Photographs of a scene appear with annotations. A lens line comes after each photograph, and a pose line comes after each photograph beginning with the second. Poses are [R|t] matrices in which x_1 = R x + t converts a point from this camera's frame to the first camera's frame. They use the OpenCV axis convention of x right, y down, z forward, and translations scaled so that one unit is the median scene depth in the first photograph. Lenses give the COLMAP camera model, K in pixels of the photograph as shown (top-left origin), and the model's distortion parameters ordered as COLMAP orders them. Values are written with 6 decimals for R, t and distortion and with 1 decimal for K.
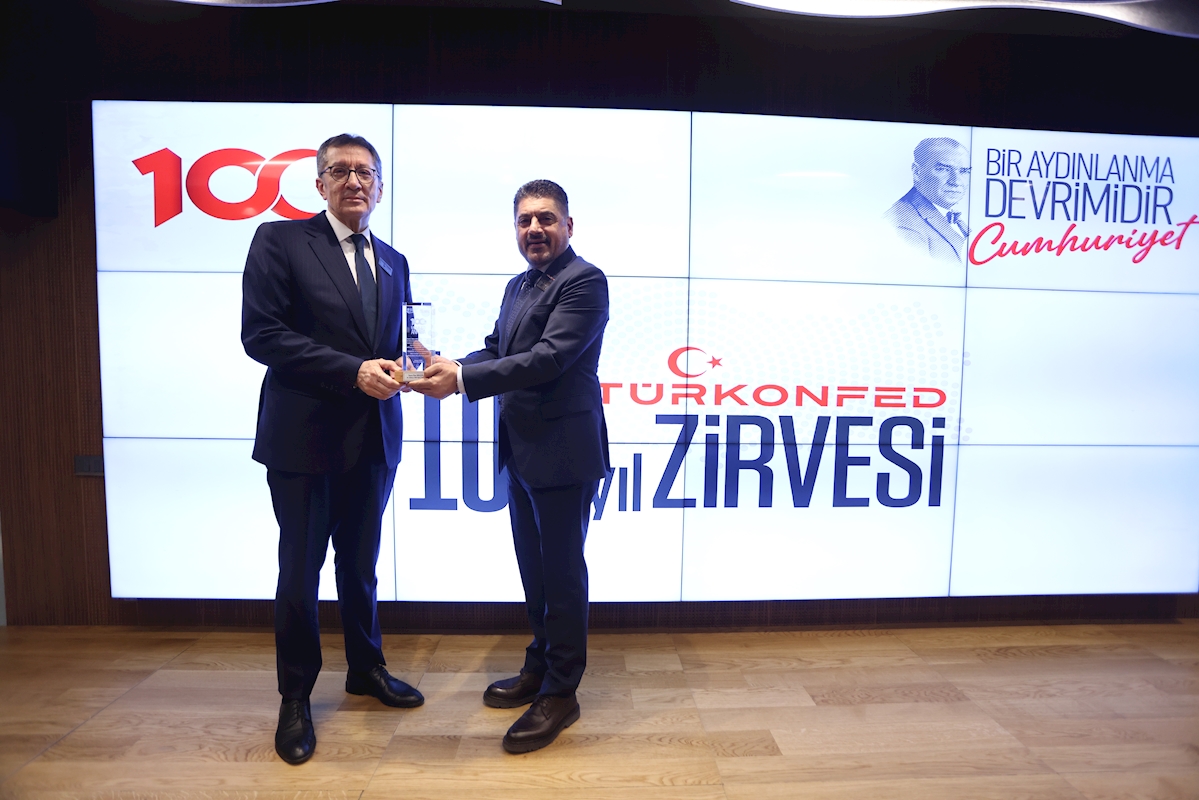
lens RADIAL K [[554.6, 0, 604.7], [0, 554.6, 409.7], [0, 0, 1]] dist [-0.051149, 0.017033]
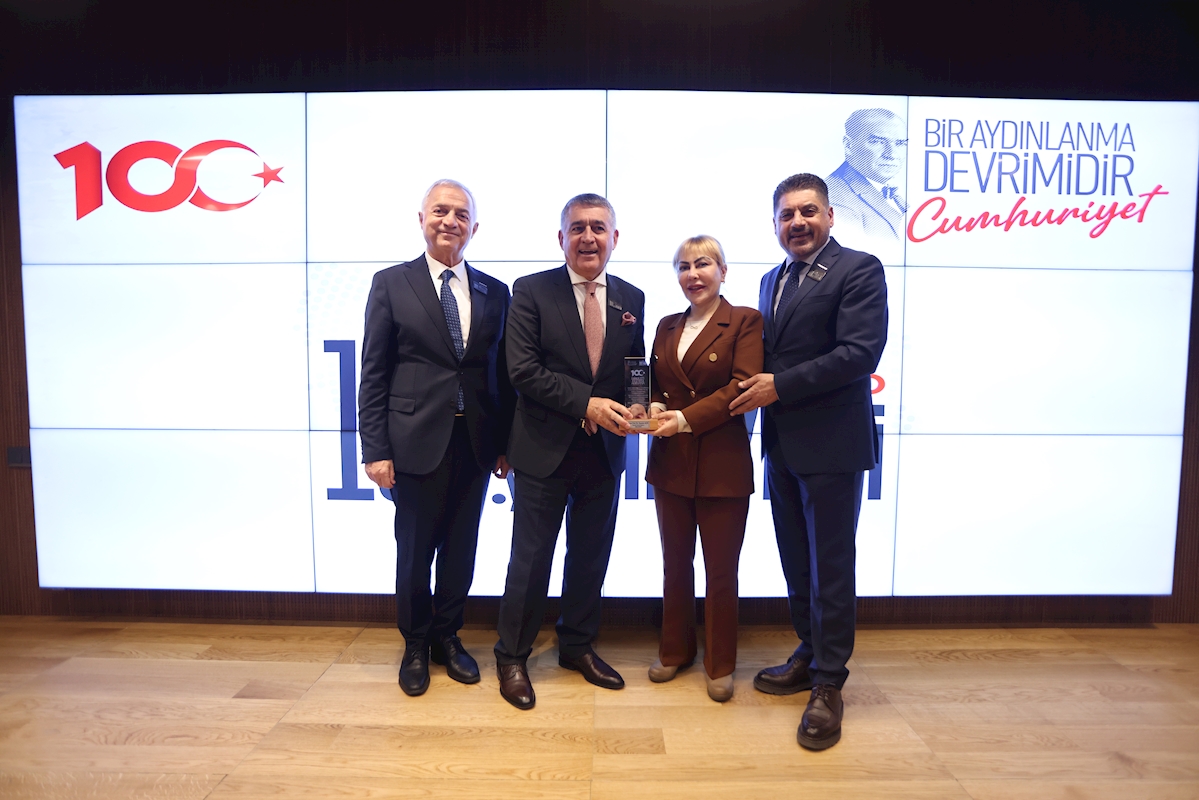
lens RADIAL K [[571.5, 0, 606.0], [0, 571.5, 411.0], [0, 0, 1]] dist [-0.052707, 0.019327]
pose [[0.999034, -0.004544, -0.043709, 0.193241], [0.004396, 0.999984, -0.003489, 0.026605], [0.043724, 0.003293, 0.999038, 0.004795]]
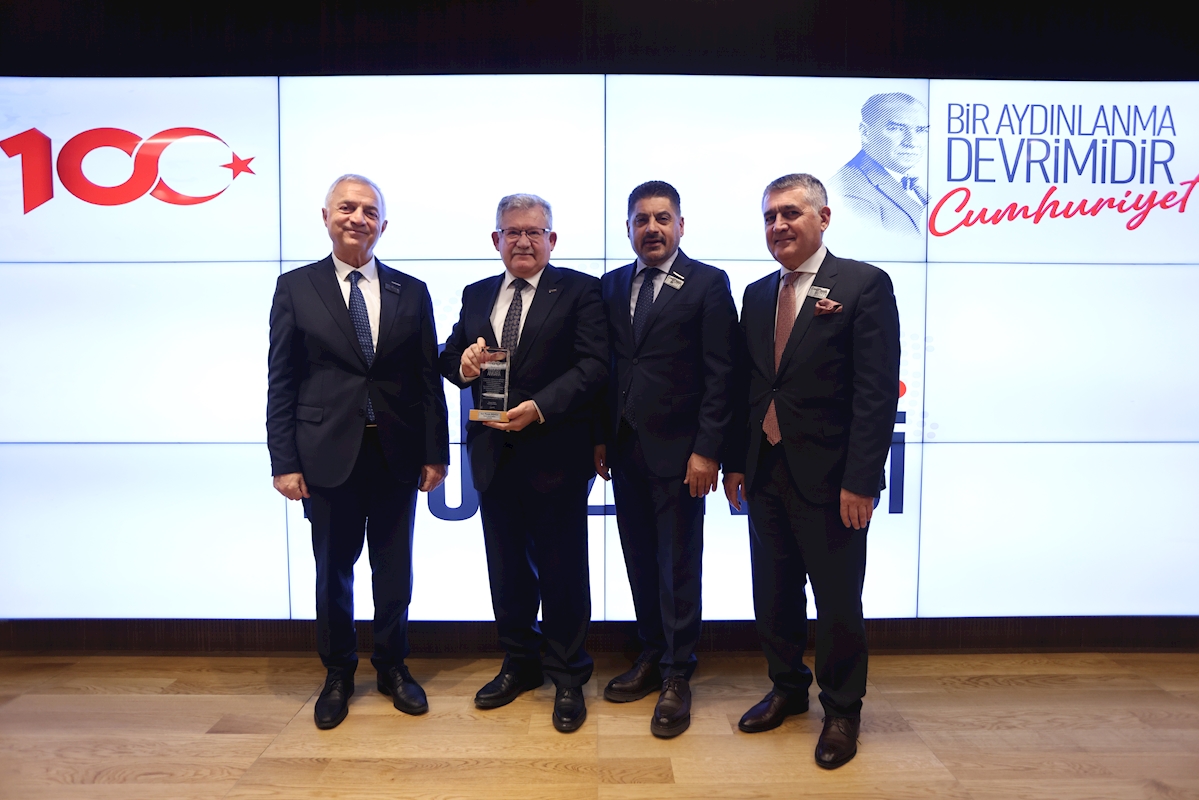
lens RADIAL K [[660.0, 0, 604.1], [0, 660.0, 411.5], [0, 0, 1]] dist [-0.046504, 0.026292]
pose [[0.999345, -0.011071, -0.034441, 0.183093], [0.010738, 0.999894, -0.009859, 0.019862], [0.034547, 0.009483, 0.999358, -0.067896]]
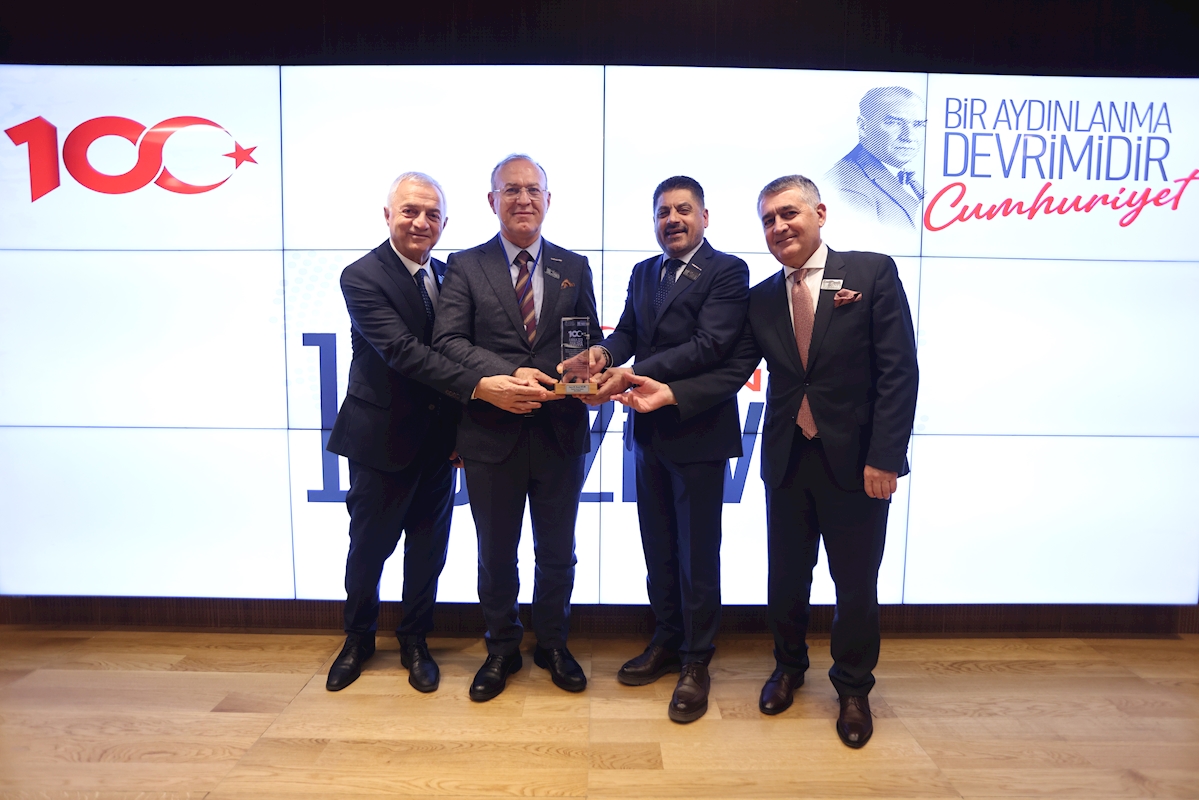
lens RADIAL K [[619.4, 0, 605.2], [0, 619.4, 411.3], [0, 0, 1]] dist [-0.048449, 0.022204]
pose [[0.999255, -0.000313, -0.038581, 0.193524], [0.001210, 0.999730, 0.023218, 0.002138], [0.038563, -0.023248, 0.998986, -0.020499]]
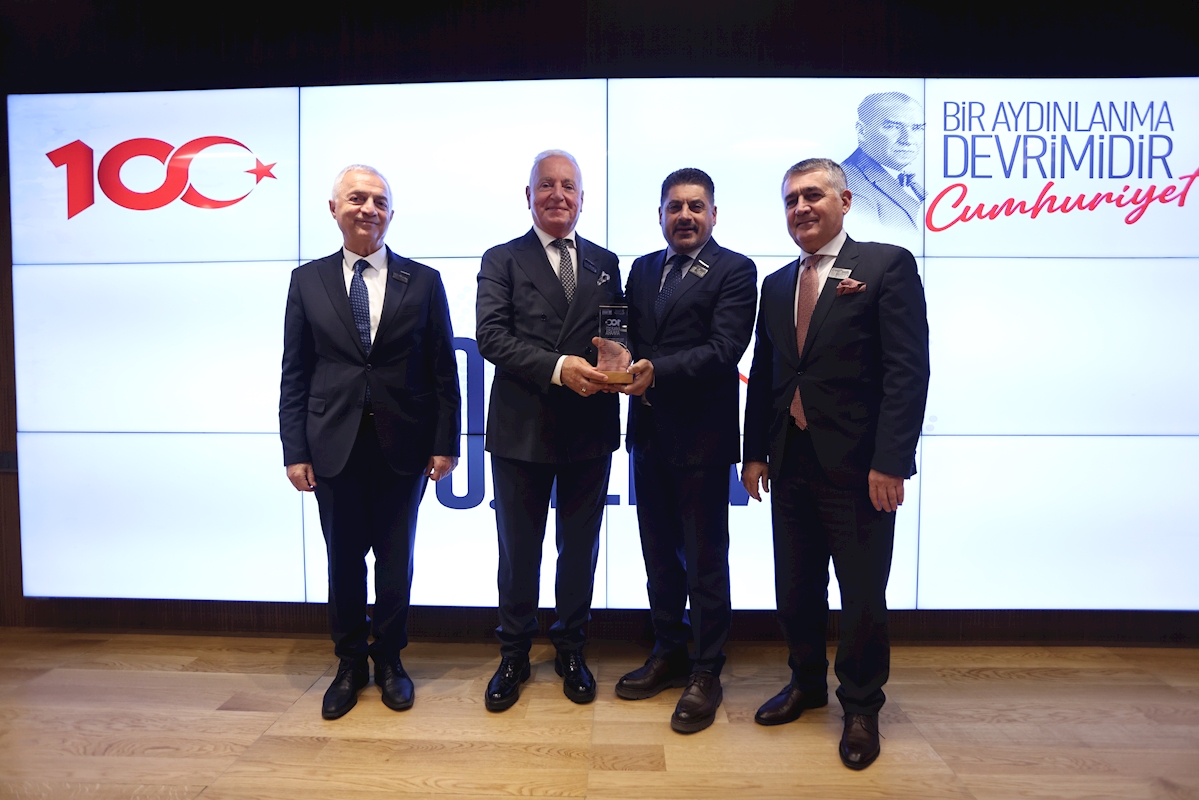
lens RADIAL K [[608.5, 0, 607.6], [0, 608.5, 409.4], [0, 0, 1]] dist [-0.050793, 0.022017]
pose [[0.997345, -0.009749, -0.072171, 0.221906], [0.007828, 0.999609, -0.026856, 0.046200], [0.072405, 0.026220, 0.997031, -0.008151]]
